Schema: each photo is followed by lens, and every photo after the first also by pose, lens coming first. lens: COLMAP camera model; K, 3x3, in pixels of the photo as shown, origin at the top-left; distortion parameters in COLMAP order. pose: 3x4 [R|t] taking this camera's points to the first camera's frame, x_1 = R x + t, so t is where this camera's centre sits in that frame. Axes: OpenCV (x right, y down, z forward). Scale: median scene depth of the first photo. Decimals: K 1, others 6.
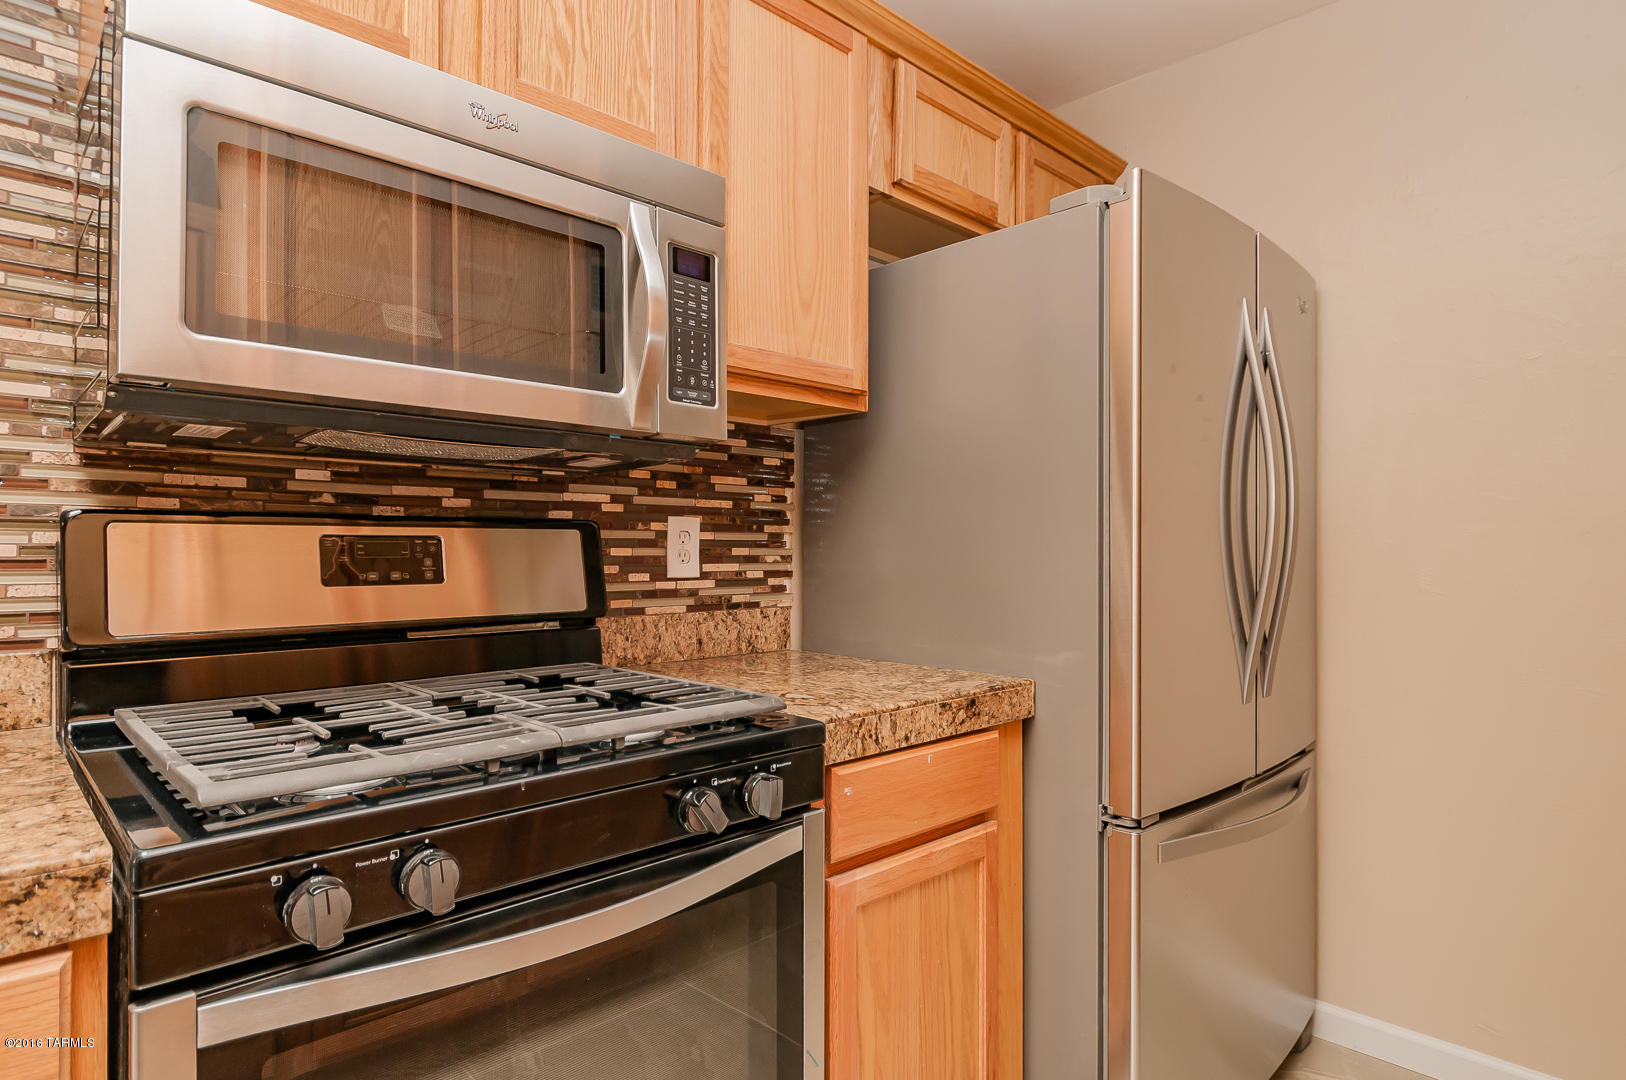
lens RADIAL K [[885.2, 0, 813.1], [0, 885.2, 544.0], [0, 0, 1]] dist [-0.004437, -0.002301]
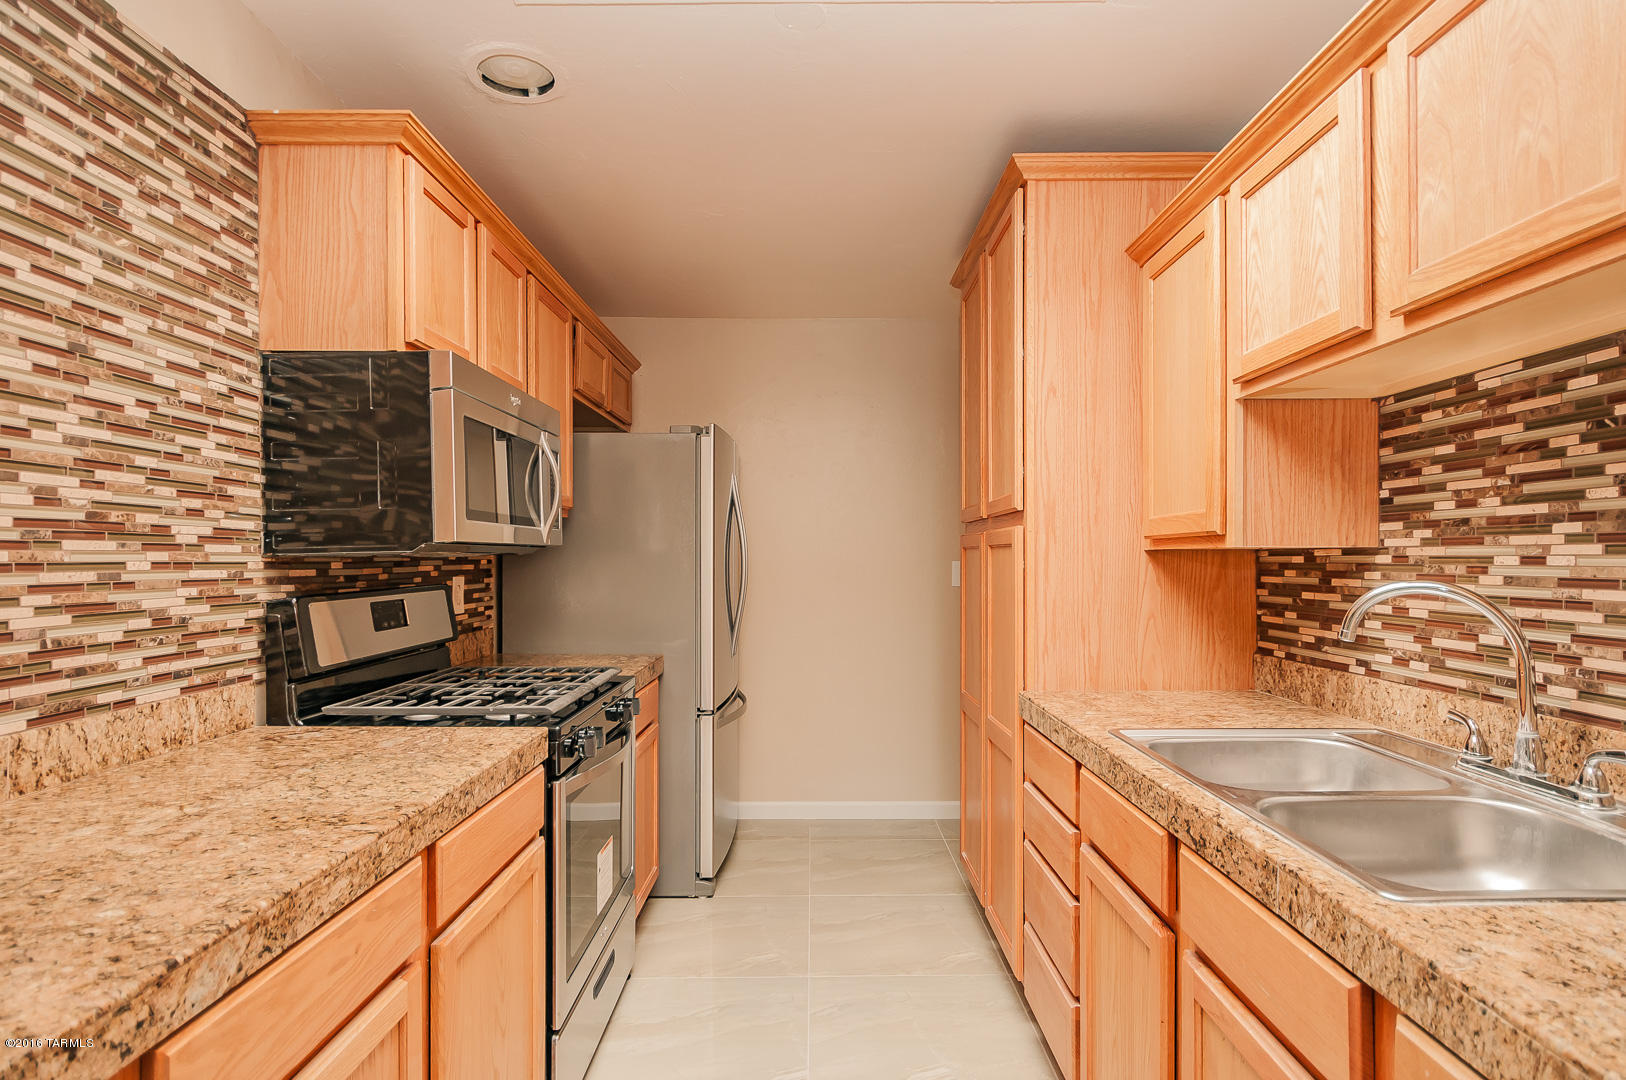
lens RADIAL K [[815.6, 0, 815.4], [0, 815.6, 555.8], [0, 0, 1]] dist [0.000049, -0.001645]
pose [[0.693078, -0.000499, 0.720863, -1.029859], [-0.005375, 0.999968, 0.005860, -0.108134], [-0.720843, -0.007936, 0.693053, -0.688339]]
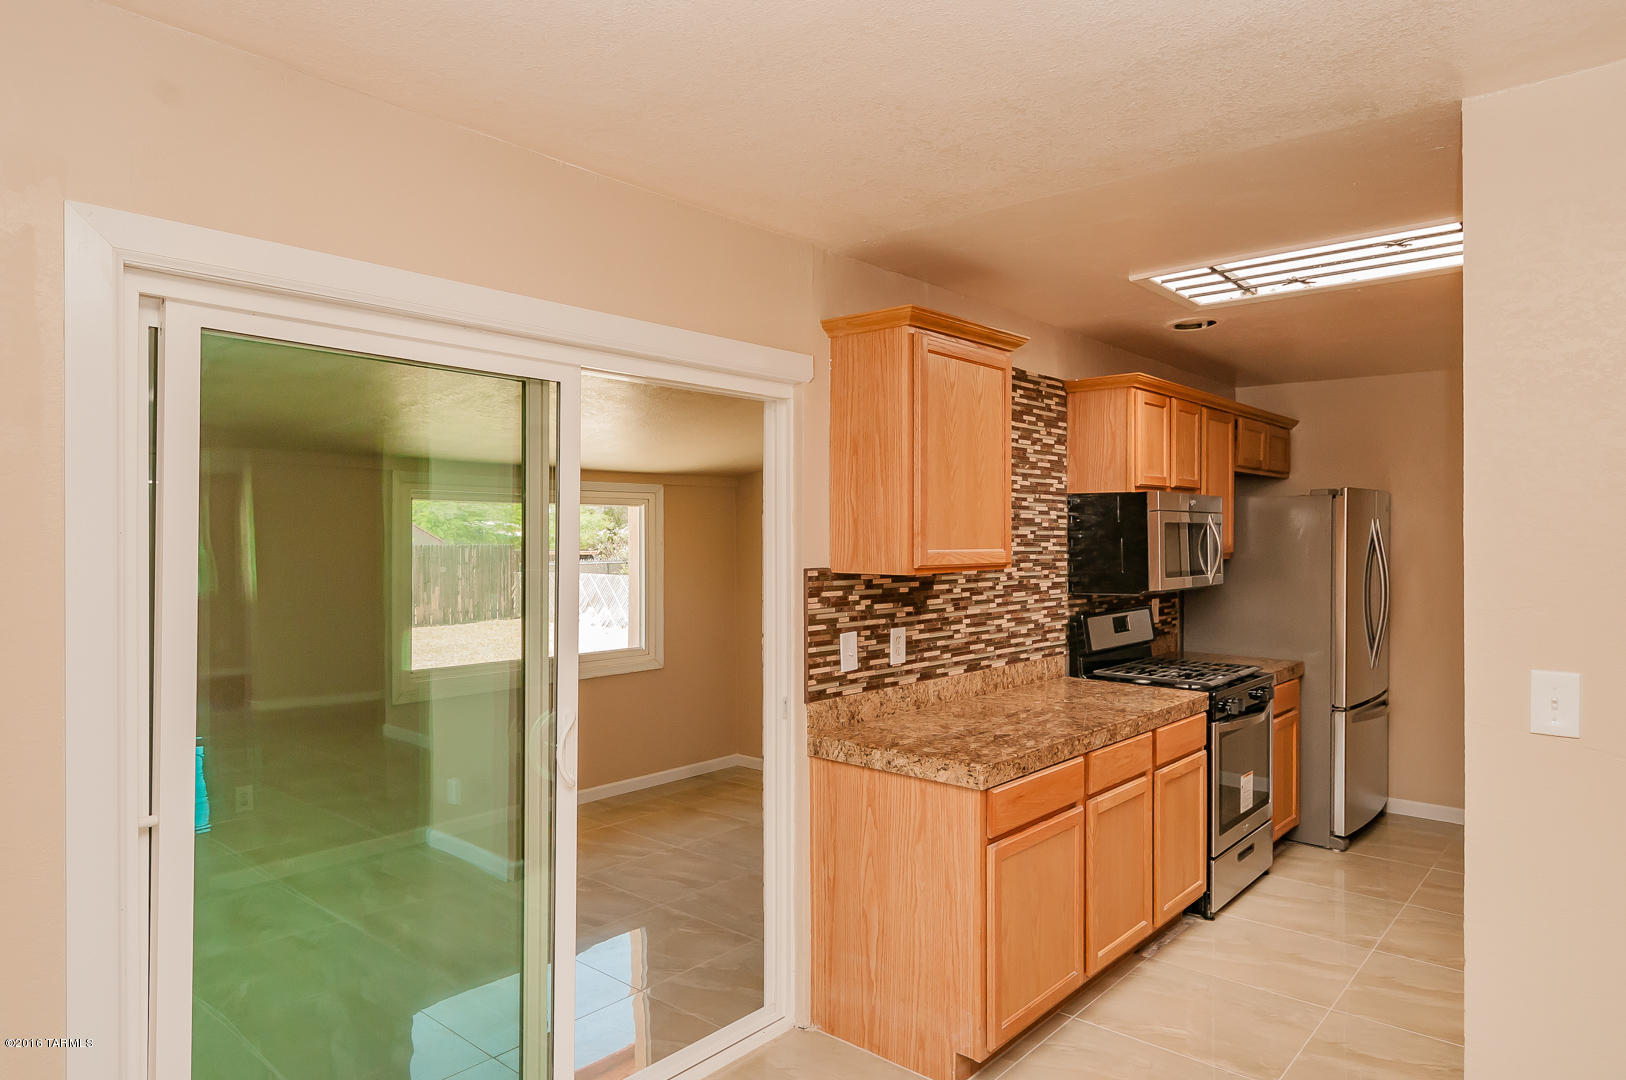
lens RADIAL K [[985.5, 0, 819.5], [0, 985.5, 539.7], [0, 0, 1]] dist [0.006828, 0.000333]
pose [[0.996238, 0.001094, 0.086649, -1.783182], [-0.002484, 0.999870, 0.015935, -0.320212], [-0.086620, -0.016091, 0.996111, -2.269572]]
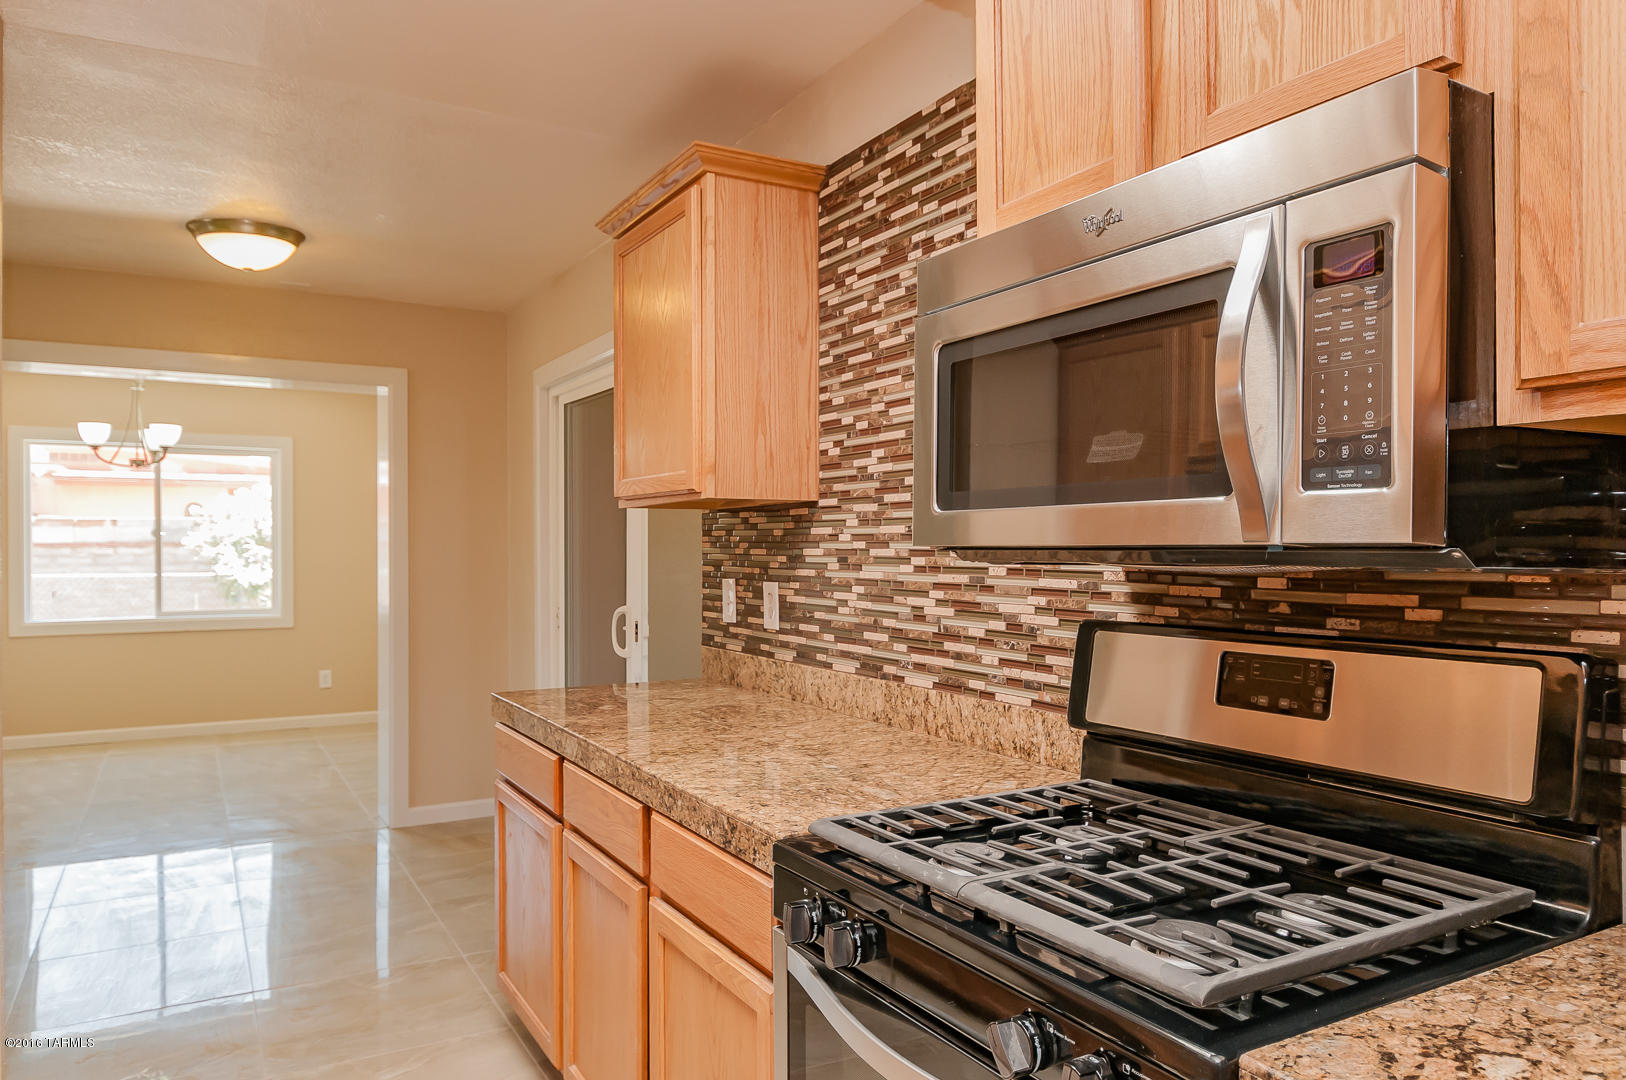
lens RADIAL K [[1094.4, 0, 802.5], [0, 1094.4, 555.9], [0, 0, 1]] dist [0.005101, -0.001695]
pose [[-0.251517, 0.008123, -0.967819, 0.666674], [0.011770, 0.999917, 0.005334, -0.117098], [0.967781, -0.010049, -0.251591, 0.800744]]
